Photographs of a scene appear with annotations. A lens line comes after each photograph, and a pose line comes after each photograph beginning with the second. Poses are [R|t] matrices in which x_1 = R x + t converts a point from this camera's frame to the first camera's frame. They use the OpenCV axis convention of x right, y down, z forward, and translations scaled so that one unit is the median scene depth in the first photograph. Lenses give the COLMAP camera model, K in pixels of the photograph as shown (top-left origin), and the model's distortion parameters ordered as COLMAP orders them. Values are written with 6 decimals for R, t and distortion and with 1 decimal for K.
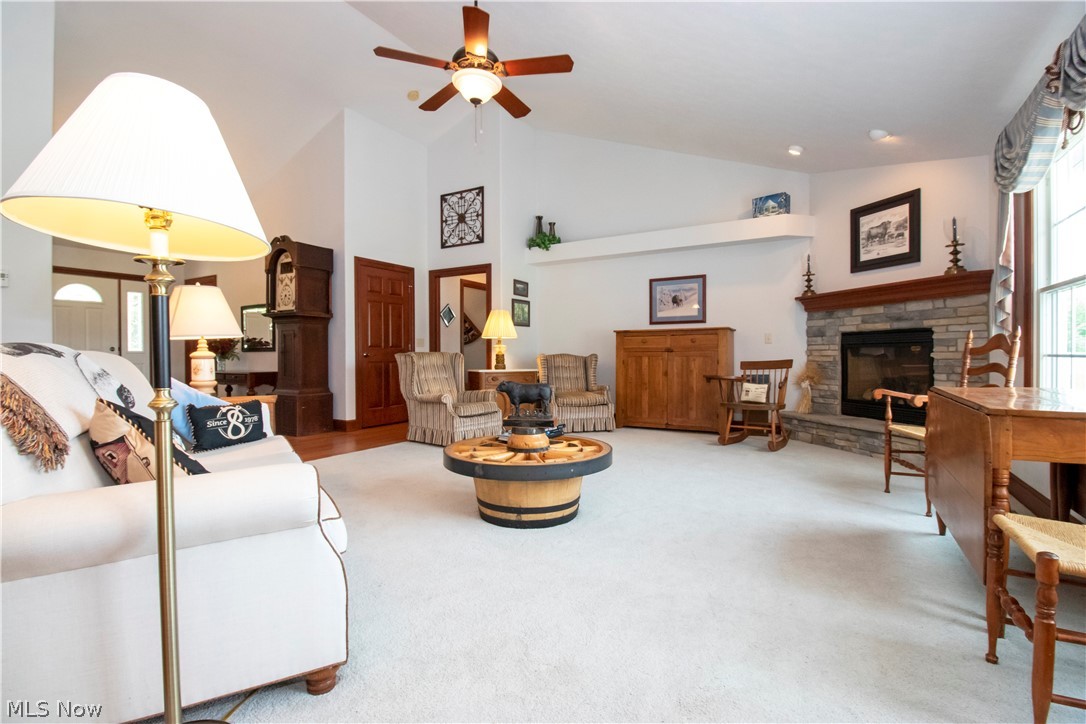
lens RADIAL K [[508.1, 0, 540.2], [0, 508.1, 361.3], [0, 0, 1]] dist [-0.021346, -0.000300]
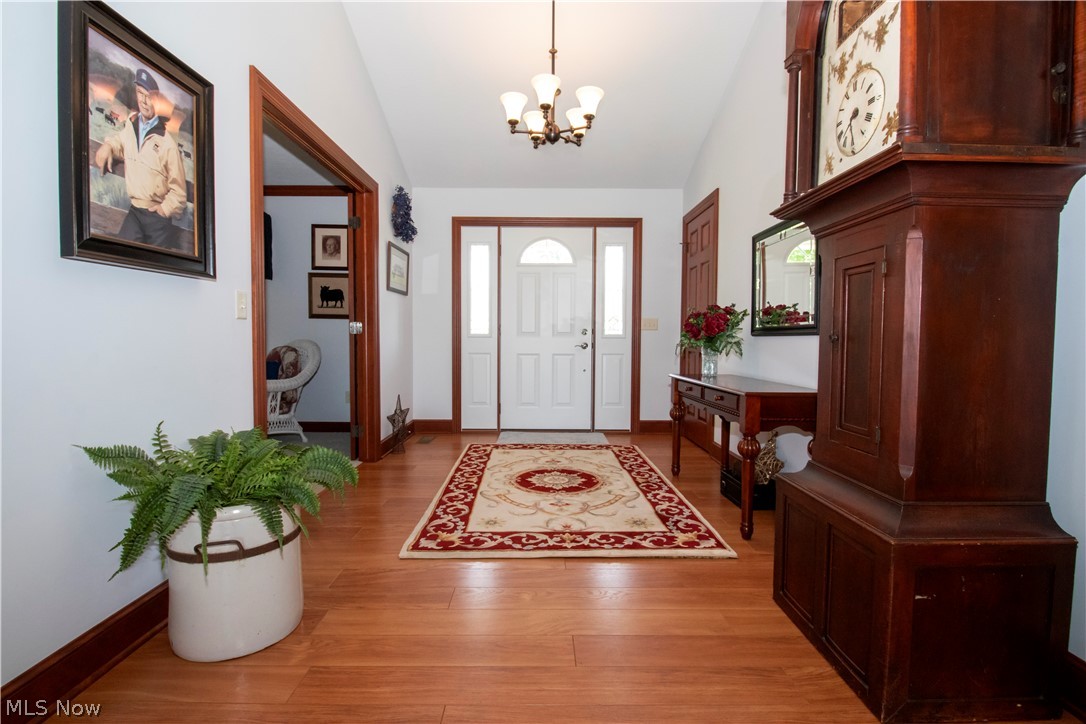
lens RADIAL K [[508.1, 0, 541.8], [0, 508.1, 363.8], [0, 0, 1]] dist [-0.021346, -0.000300]
pose [[0.518348, 0.046770, -0.853890, -0.356493], [-0.020544, 0.998896, 0.042242, -0.010930], [0.854923, -0.004354, 0.518737, 0.717993]]
